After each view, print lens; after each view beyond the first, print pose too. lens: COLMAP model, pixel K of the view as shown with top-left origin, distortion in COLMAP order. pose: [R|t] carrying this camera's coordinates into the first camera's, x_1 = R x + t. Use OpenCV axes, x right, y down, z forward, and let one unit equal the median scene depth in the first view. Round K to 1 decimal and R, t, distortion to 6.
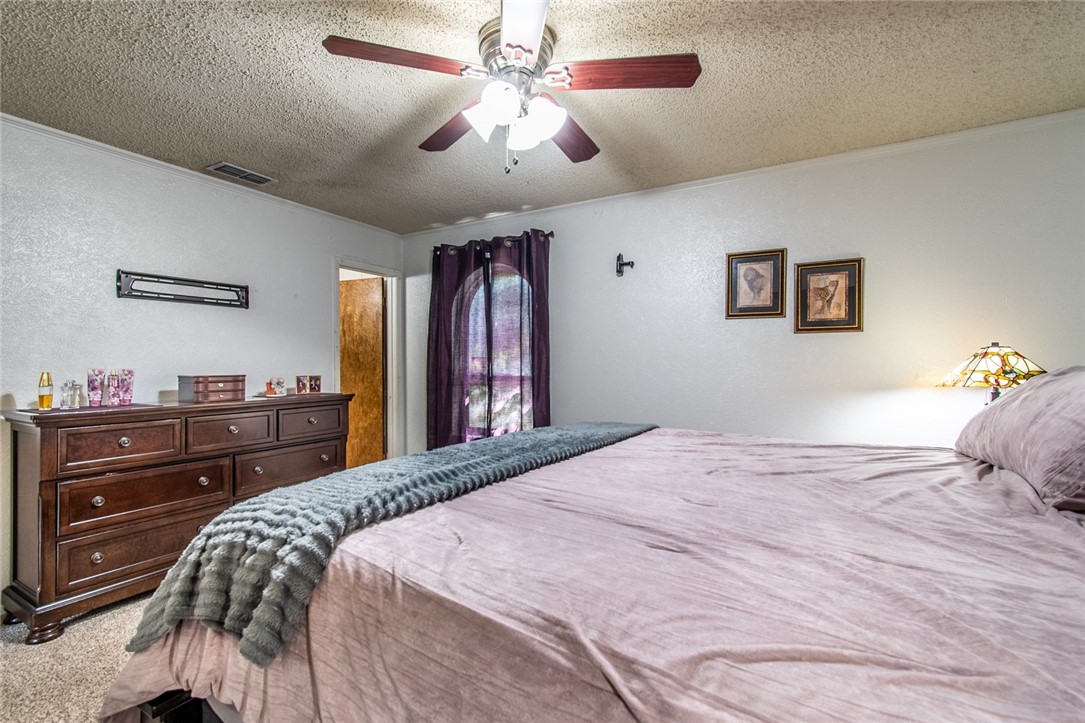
lens RADIAL K [[481.6, 0, 538.4], [0, 481.6, 362.1], [0, 0, 1]] dist [0.002221, -0.001441]
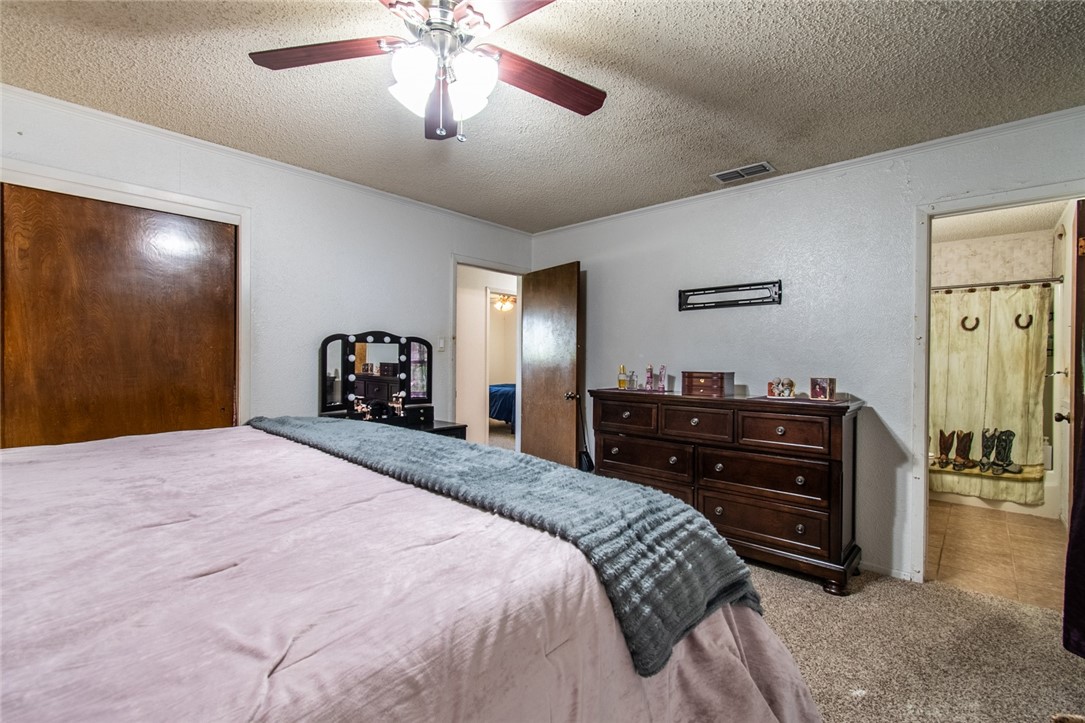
lens RADIAL K [[481.6, 0, 538.4], [0, 481.6, 362.1], [0, 0, 1]] dist [0.002221, -0.001441]
pose [[-0.208786, 0.005964, -0.977943, 0.461428], [-0.005590, 0.999958, 0.007292, -0.000944], [0.977945, 0.006989, -0.208744, 0.803068]]
